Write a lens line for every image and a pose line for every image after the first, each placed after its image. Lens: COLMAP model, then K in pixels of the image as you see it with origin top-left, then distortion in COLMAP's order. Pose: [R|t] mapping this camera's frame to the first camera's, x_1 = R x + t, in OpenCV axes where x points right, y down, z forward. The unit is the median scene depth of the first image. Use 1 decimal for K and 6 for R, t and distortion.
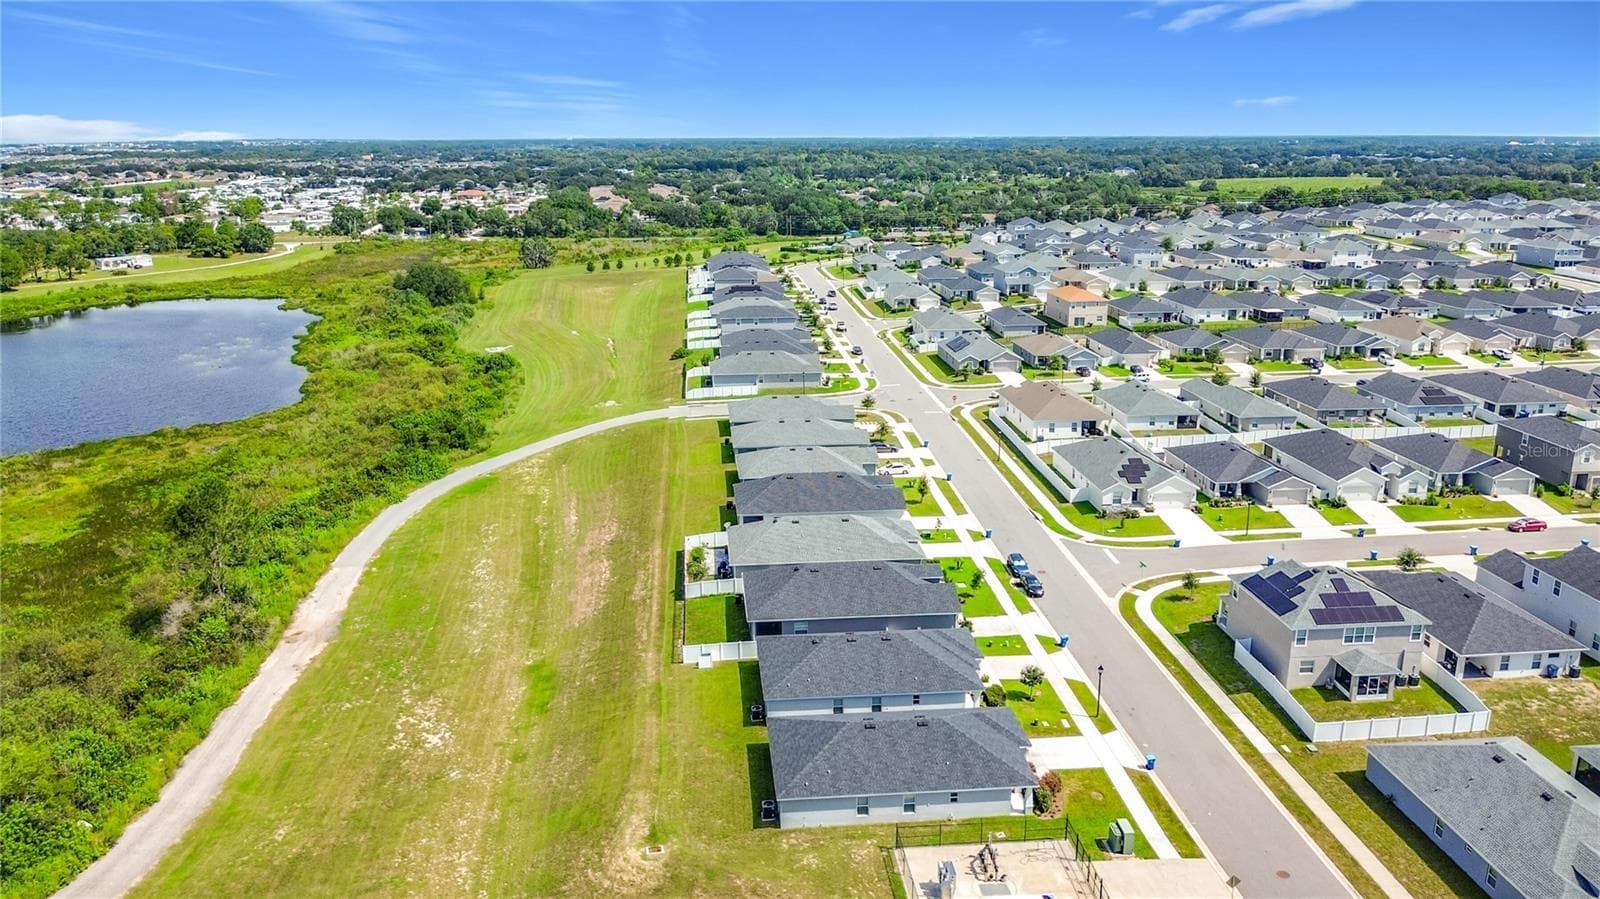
lens RADIAL K [[1176.0, 0, 800.0], [0, 1176.0, 449.5], [0, 0, 1]] dist [0.021547, -0.054739]
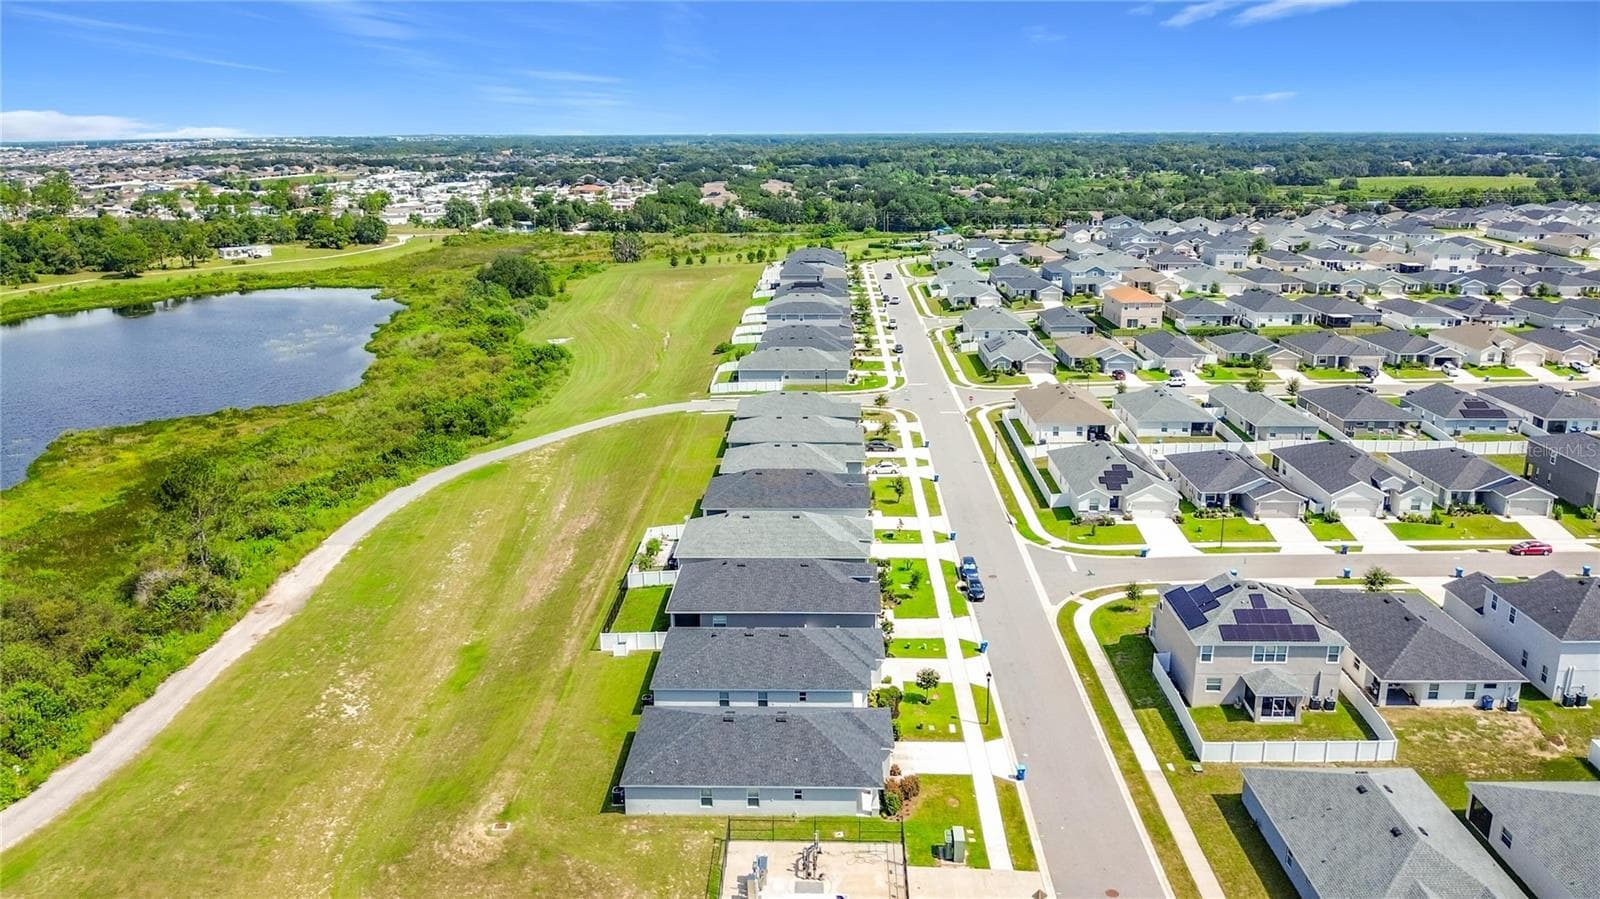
lens RADIAL K [[1185.6, 0, 800.0], [0, 1185.6, 449.5], [0, 0, 1]] dist [0.015135, -0.056722]
pose [[0.993282, 0.029446, -0.111908, 0.130949], [-0.029266, 0.999566, 0.003247, -0.000398], [0.111955, 0.000050, 0.993713, -0.000806]]
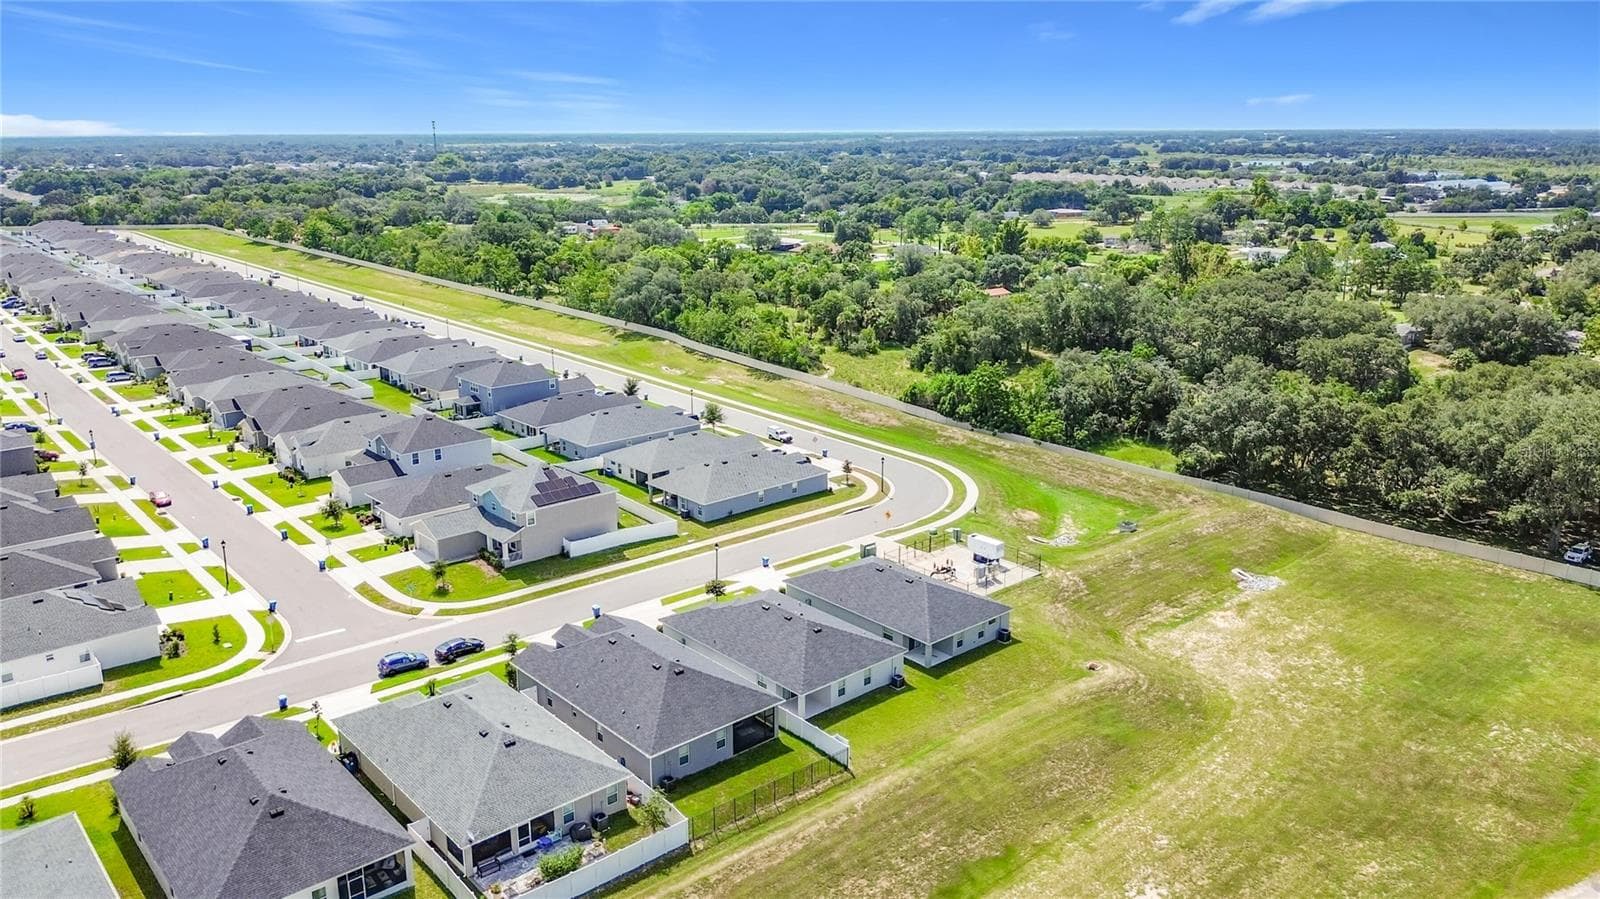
lens RADIAL K [[1149.9, 0, 800.0], [0, 1149.9, 449.5], [0, 0, 1]] dist [0.098502, -0.163834]
pose [[-0.592668, -0.210376, 0.777488, -0.472496], [0.214161, 0.889380, 0.403904, -0.247454], [-0.776454, 0.405888, -0.482053, 0.953677]]
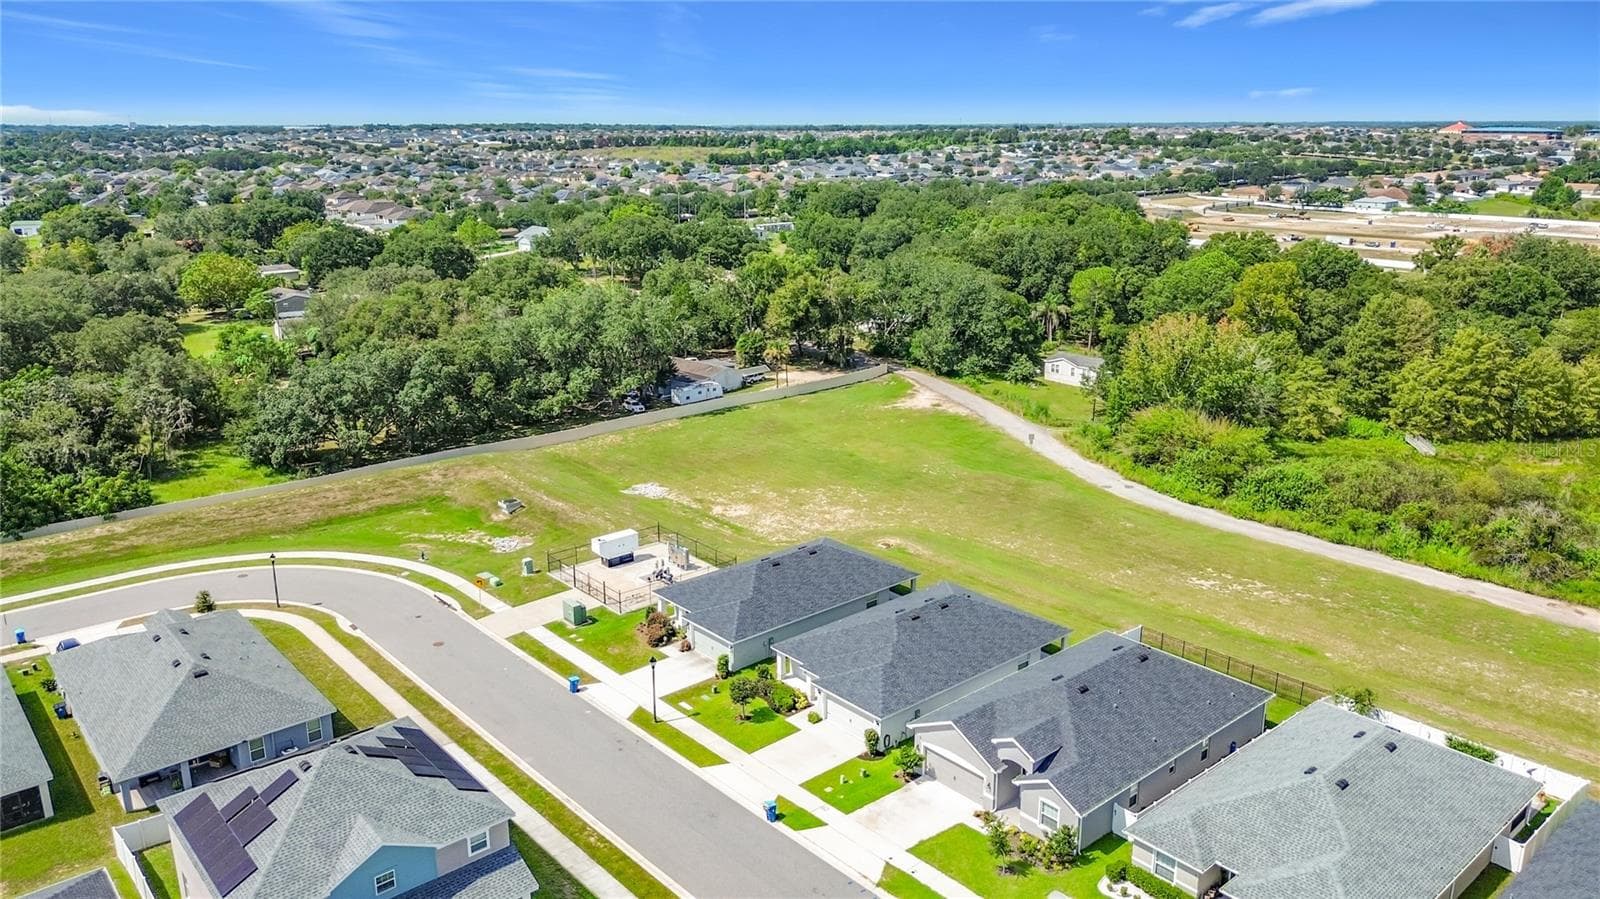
lens RADIAL K [[1149.9, 0, 800.0], [0, 1149.9, 449.5], [0, 0, 1]] dist [0.098502, -0.163834]
pose [[-0.810645, 0.163576, -0.562226, 0.378731], [-0.147439, 0.872226, 0.466352, -0.201899], [0.566672, 0.460940, -0.682948, 0.977875]]
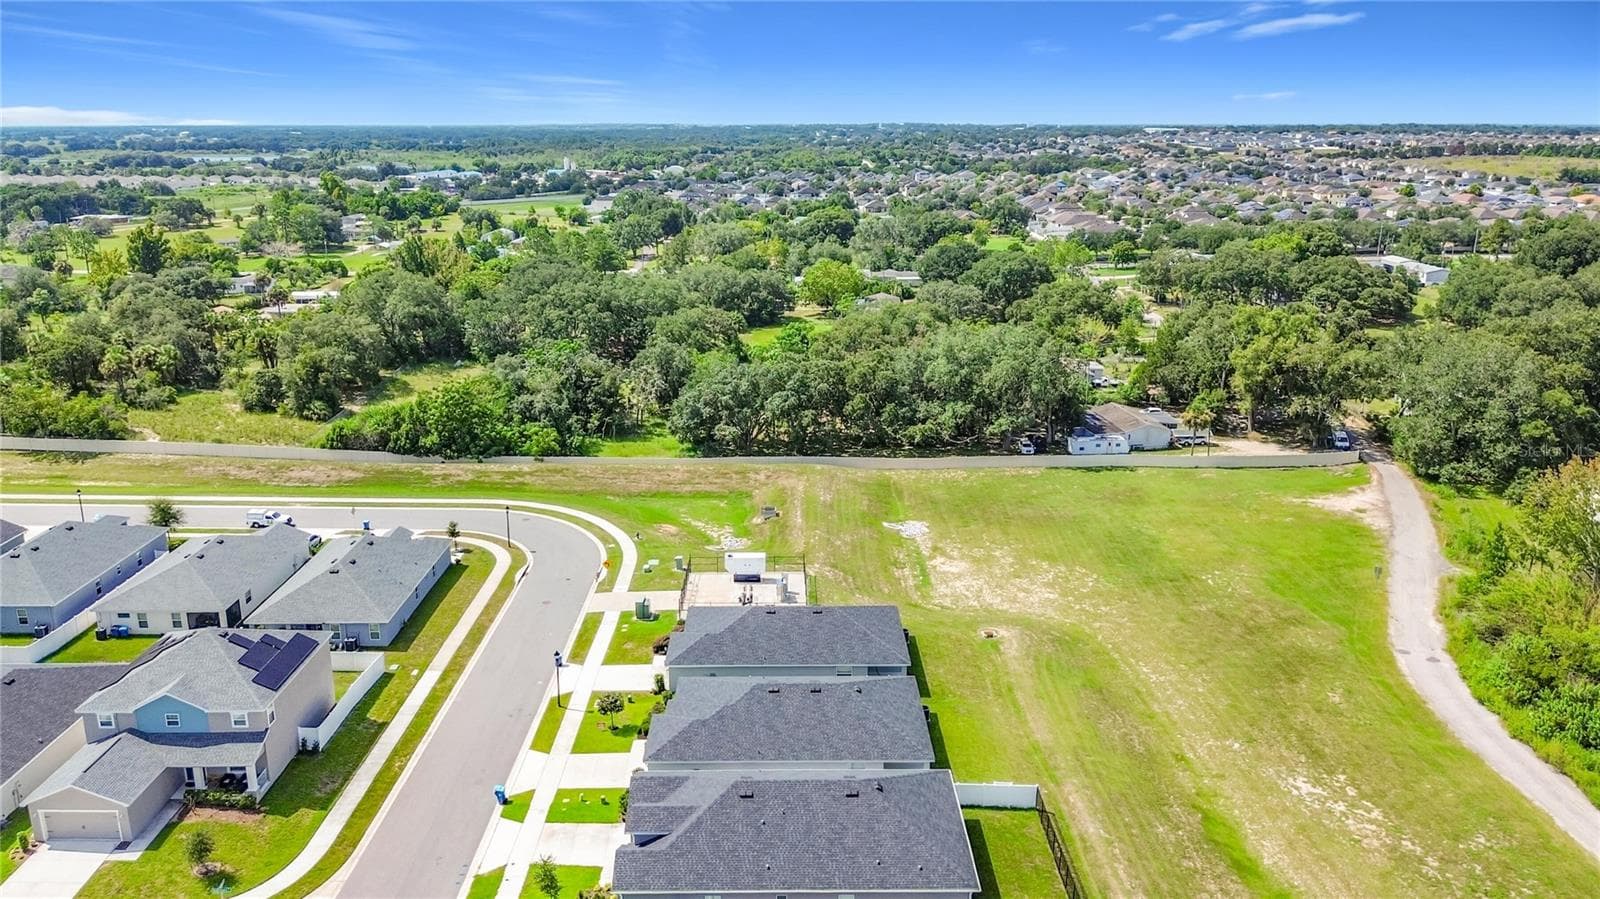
lens RADIAL K [[1175.5, 0, 790.0], [0, 1175.5, 443.6], [0, 0, 1]] dist [0.078584, -0.146268]
pose [[-0.996645, -0.018467, 0.079738, -0.001520], [0.024247, 0.863866, 0.503137, -0.276550], [-0.078174, 0.503382, -0.860520, 1.101958]]
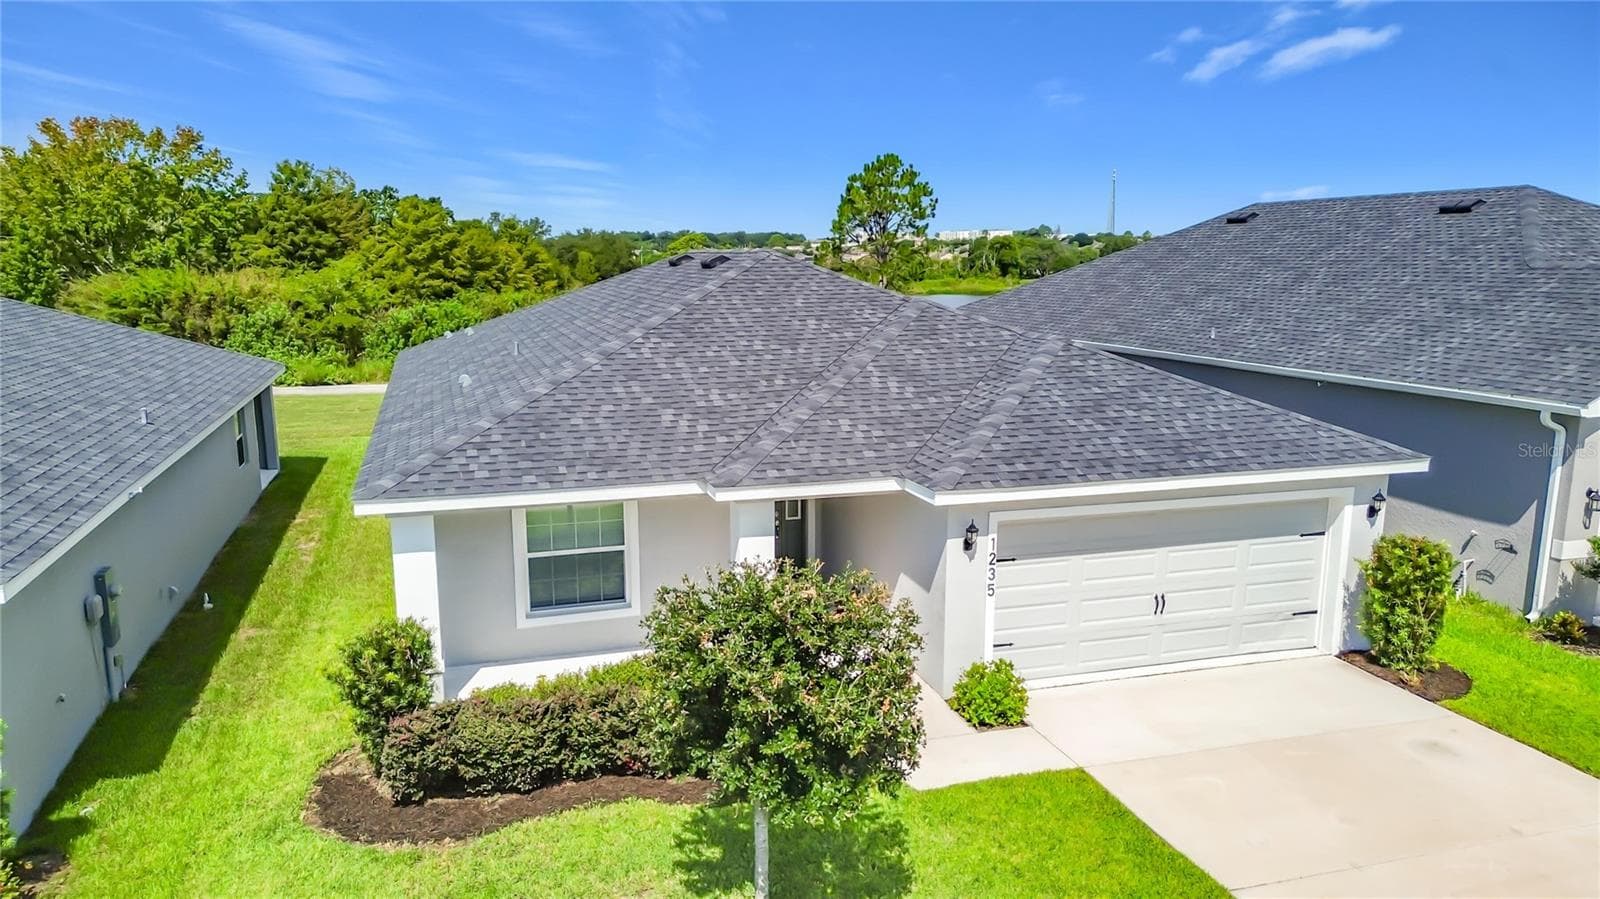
lens RADIAL K [[1127.4, 0, 795.0], [0, 1127.4, 501.5], [0, 0, 1]] dist [0.049857, -0.002172]
pose [[0.209377, 0.212321, -0.954506, 0.181493], [-0.261375, 0.952775, 0.154602, 0.110324], [0.942255, 0.217114, 0.254985, 0.655339]]
